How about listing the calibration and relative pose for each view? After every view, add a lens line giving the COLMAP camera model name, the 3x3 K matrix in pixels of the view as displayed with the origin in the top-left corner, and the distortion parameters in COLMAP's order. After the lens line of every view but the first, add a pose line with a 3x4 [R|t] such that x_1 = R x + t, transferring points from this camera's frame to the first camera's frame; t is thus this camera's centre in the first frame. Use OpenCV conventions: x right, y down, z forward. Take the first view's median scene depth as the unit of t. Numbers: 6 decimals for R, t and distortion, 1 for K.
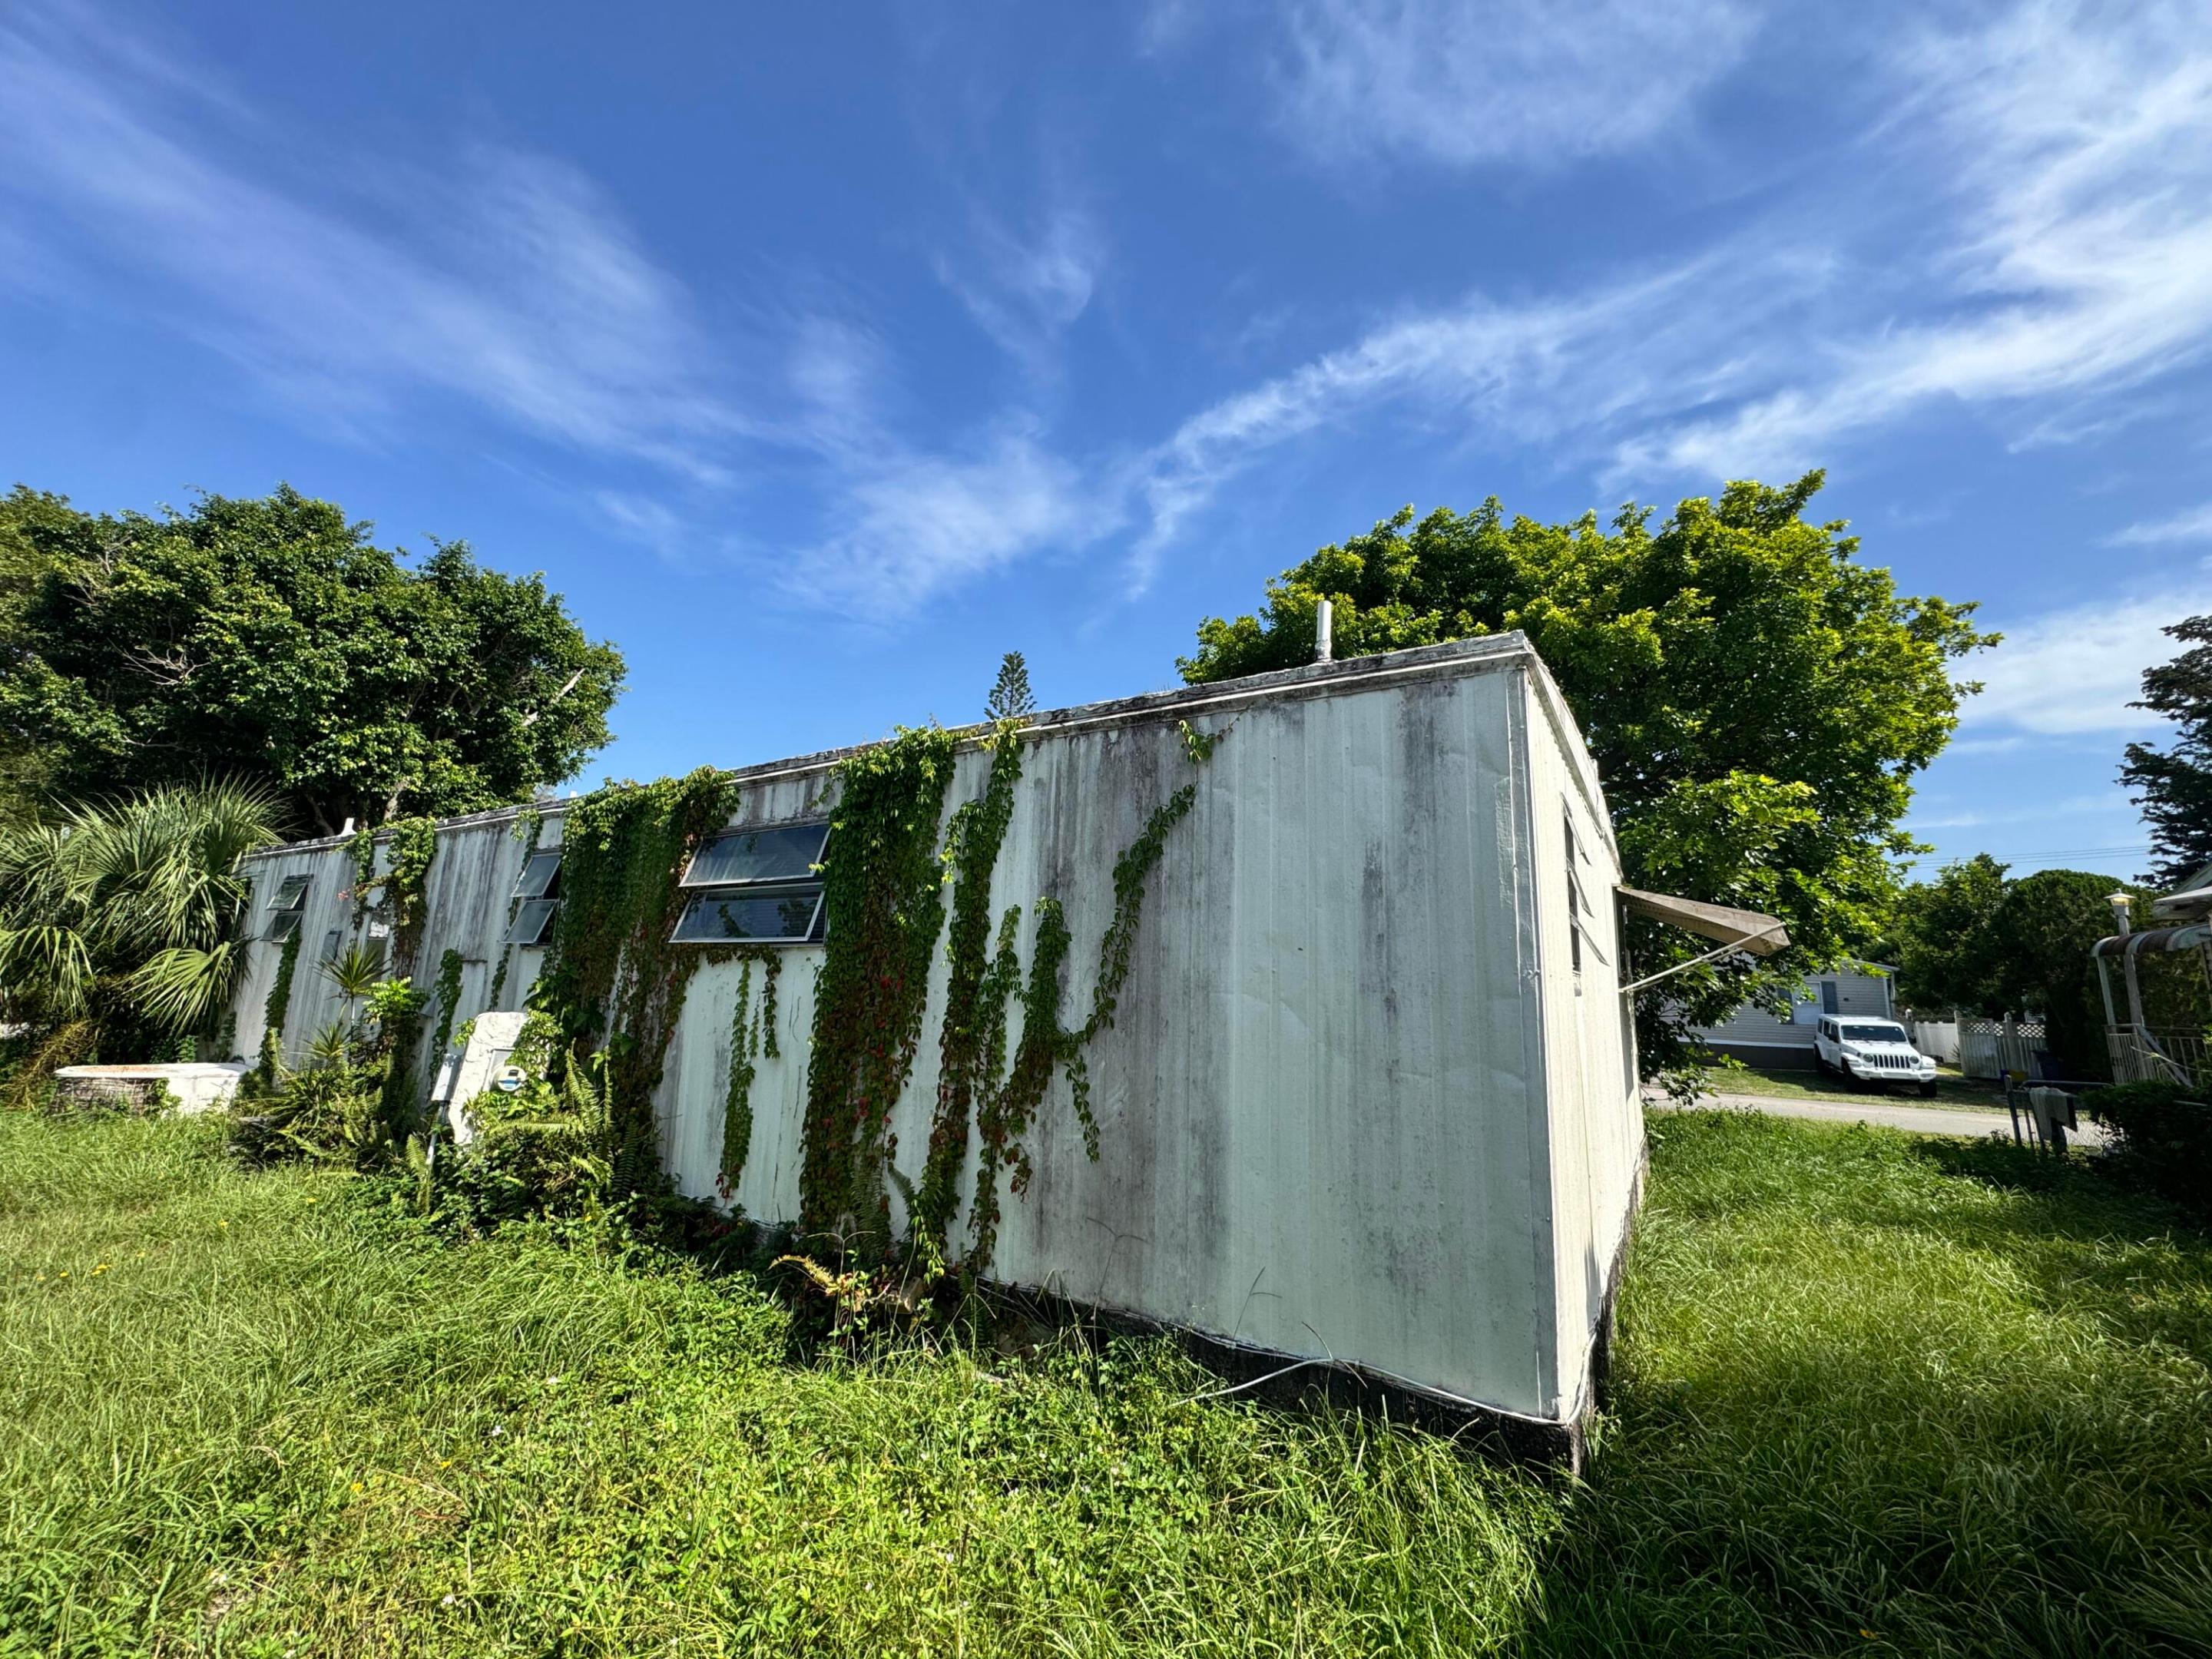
lens RADIAL K [[869.9, 0, 1106.0], [0, 869.9, 829.5], [0, 0, 1]] dist [-0.015315, 0.000433]
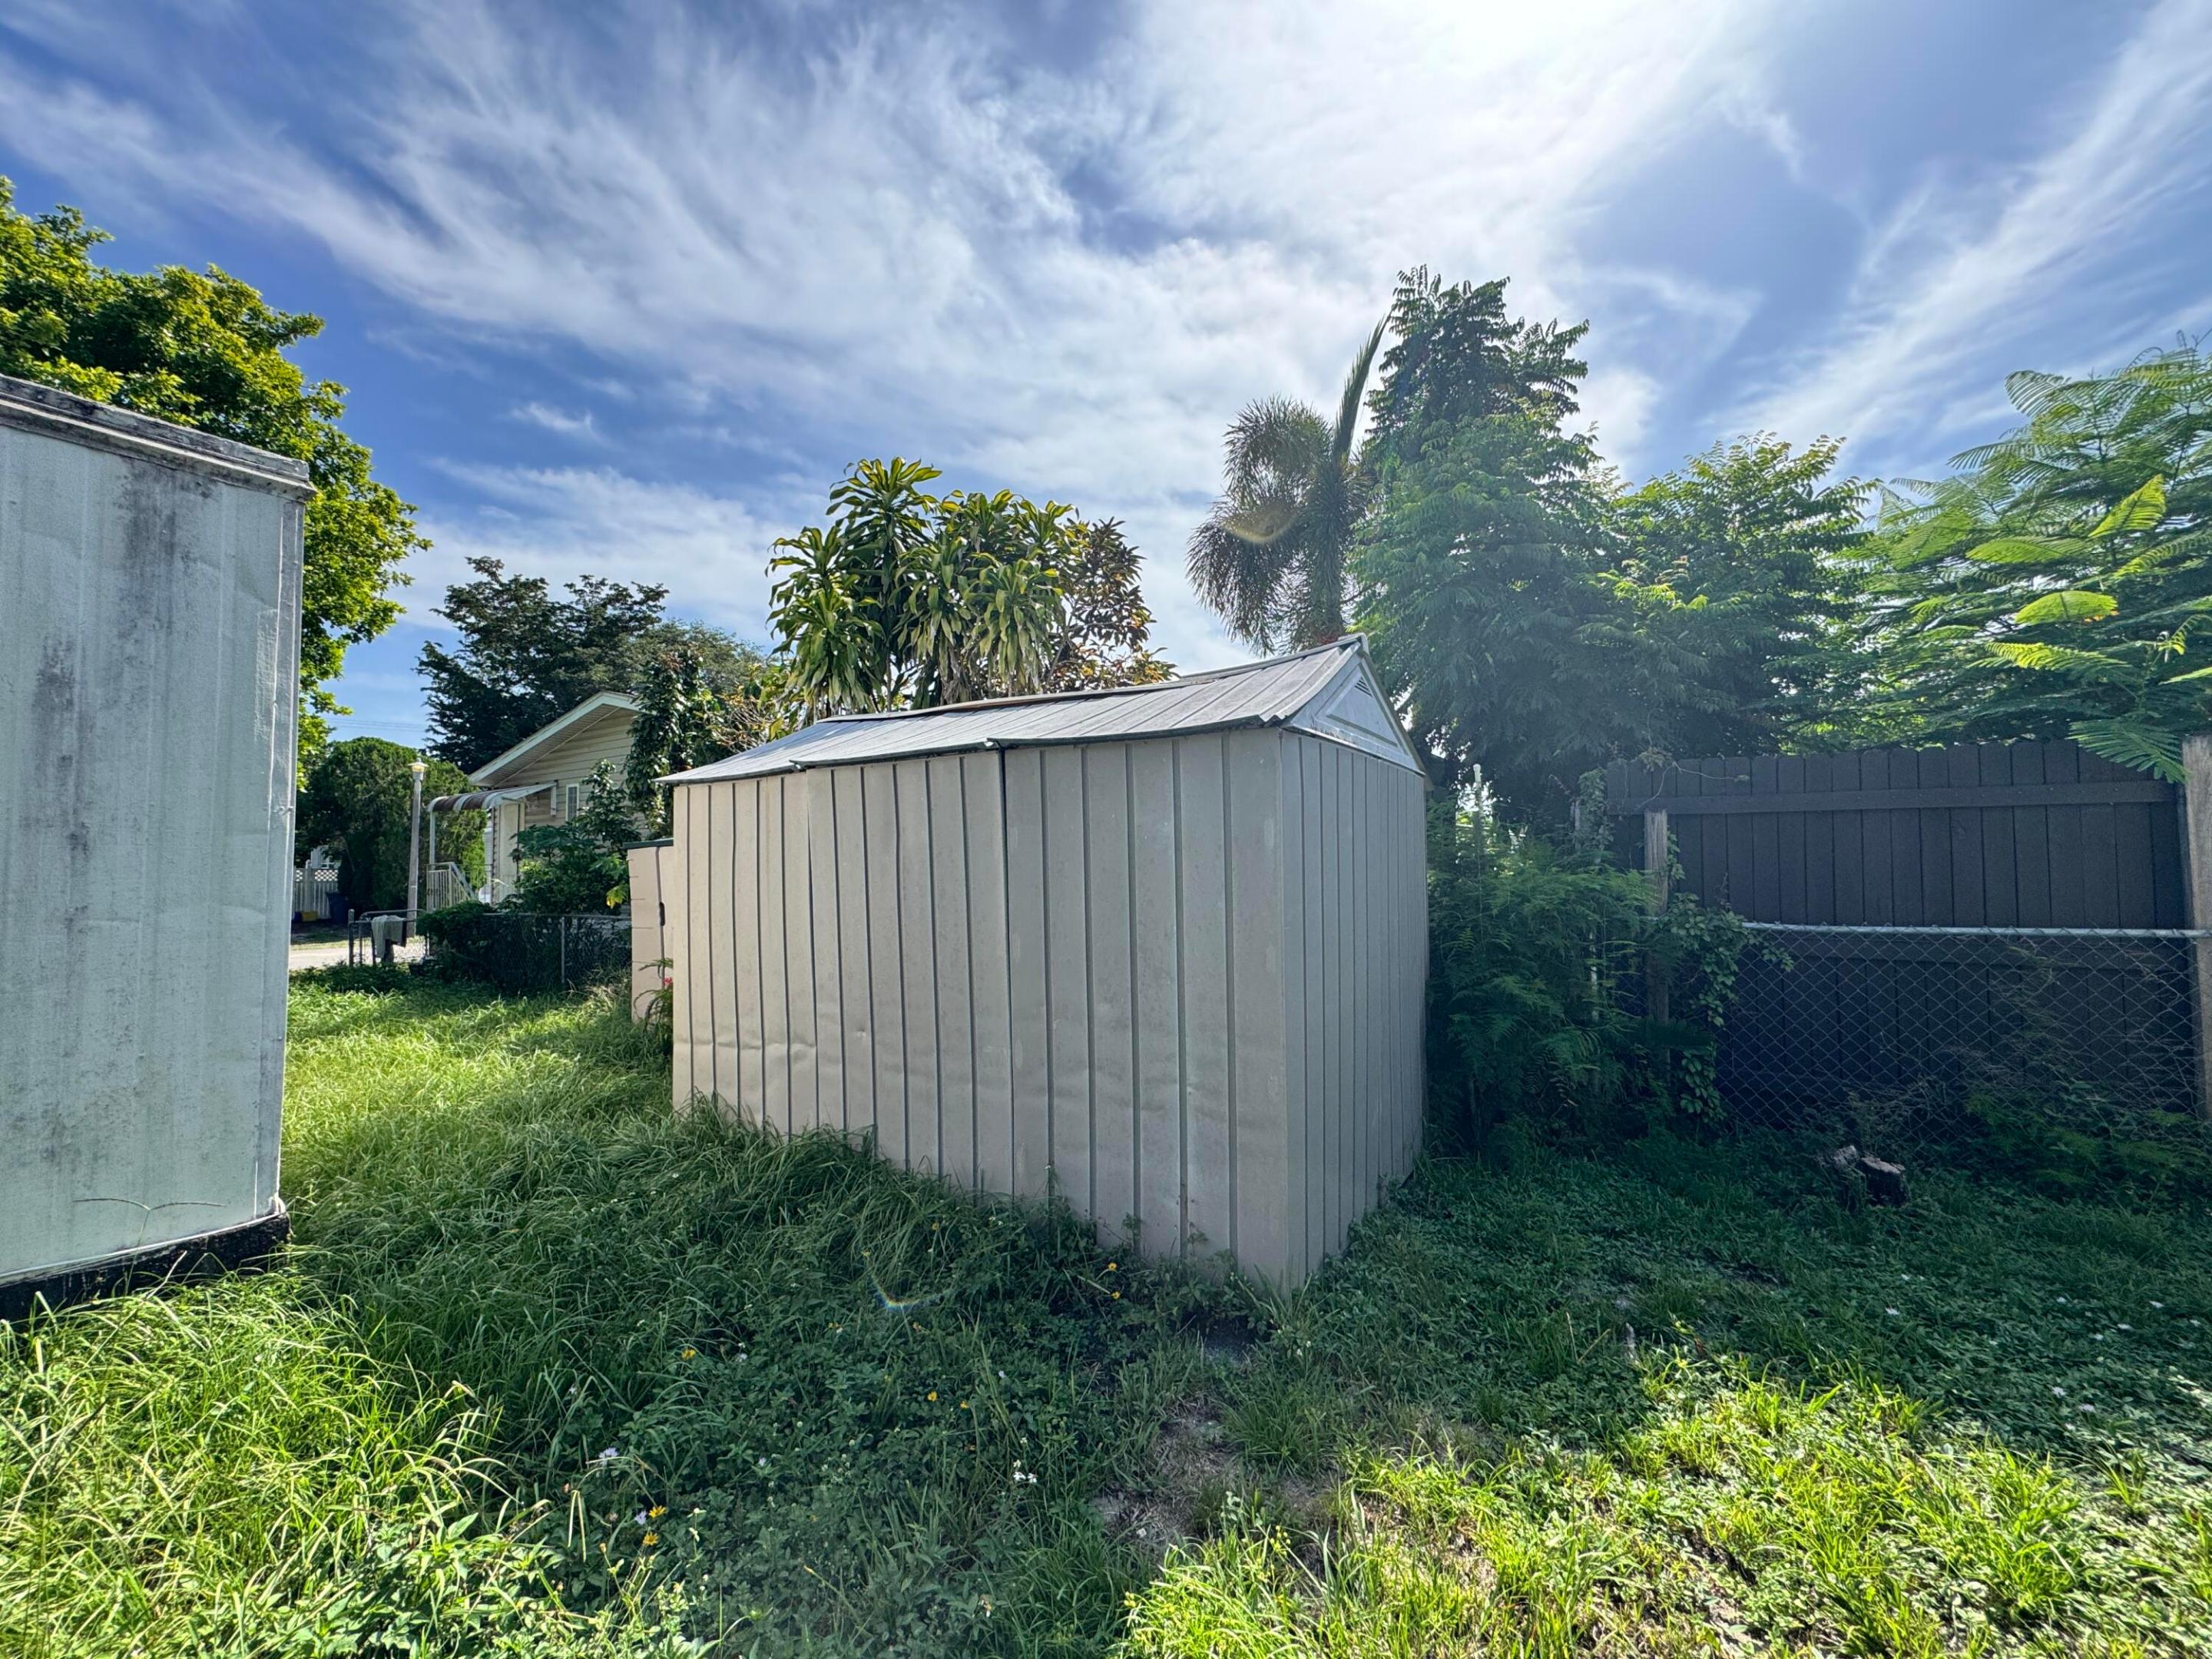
lens RADIAL K [[903.0, 0, 1092.4], [0, 903.0, 837.0], [0, 0, 1]] dist [-0.003975, 0.000032]
pose [[0.006982, -0.005260, 0.999962, -0.187363], [-0.171380, 0.985184, 0.006379, 0.009417], [-0.985180, -0.171418, 0.005977, 0.015418]]
